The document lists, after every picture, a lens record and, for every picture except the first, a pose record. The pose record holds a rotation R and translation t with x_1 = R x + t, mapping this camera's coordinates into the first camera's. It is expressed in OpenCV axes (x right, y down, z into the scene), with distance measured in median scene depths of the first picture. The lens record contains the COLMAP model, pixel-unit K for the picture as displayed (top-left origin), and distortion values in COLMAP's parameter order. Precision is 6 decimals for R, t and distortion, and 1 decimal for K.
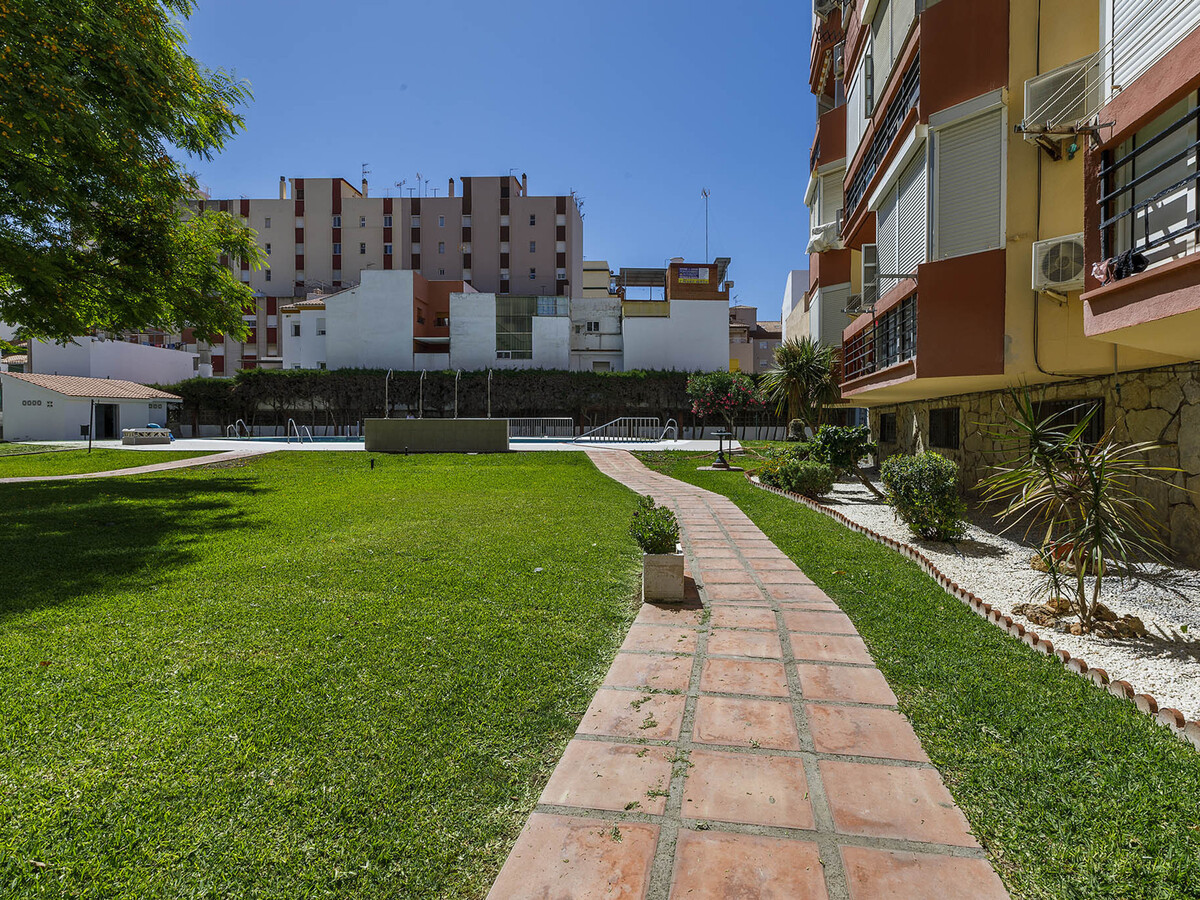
lens RADIAL K [[615.8, 0, 601.6], [0, 615.8, 426.9], [0, 0, 1]] dist [-0.001115, -0.000214]
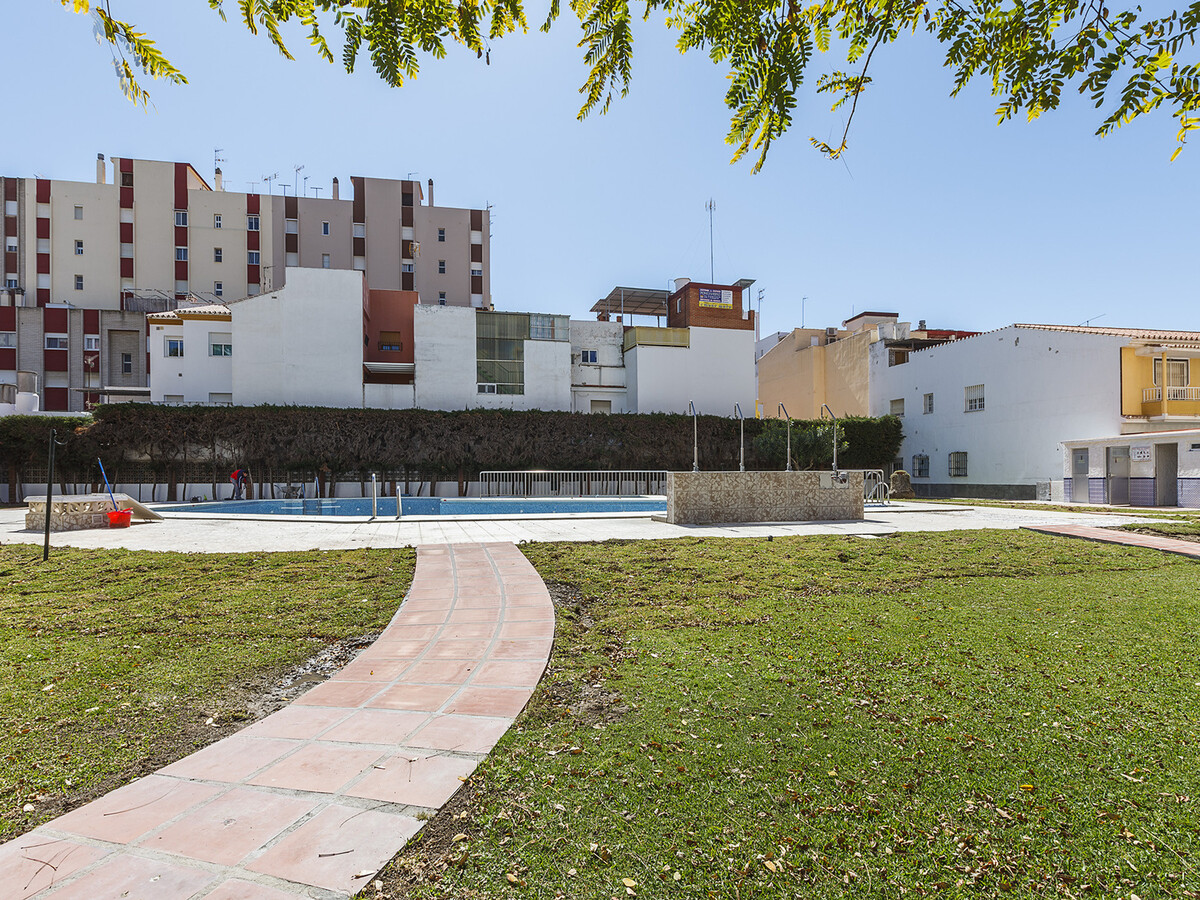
lens RADIAL K [[630.3, 0, 547.5], [0, 630.3, 466.6], [0, 0, 1]] dist [0.022050, -0.015431]
pose [[0.978168, -0.001903, 0.207805, -0.181624], [0.006018, 0.999798, -0.019173, -0.003214], [-0.207727, 0.020006, 0.977982, 0.159392]]
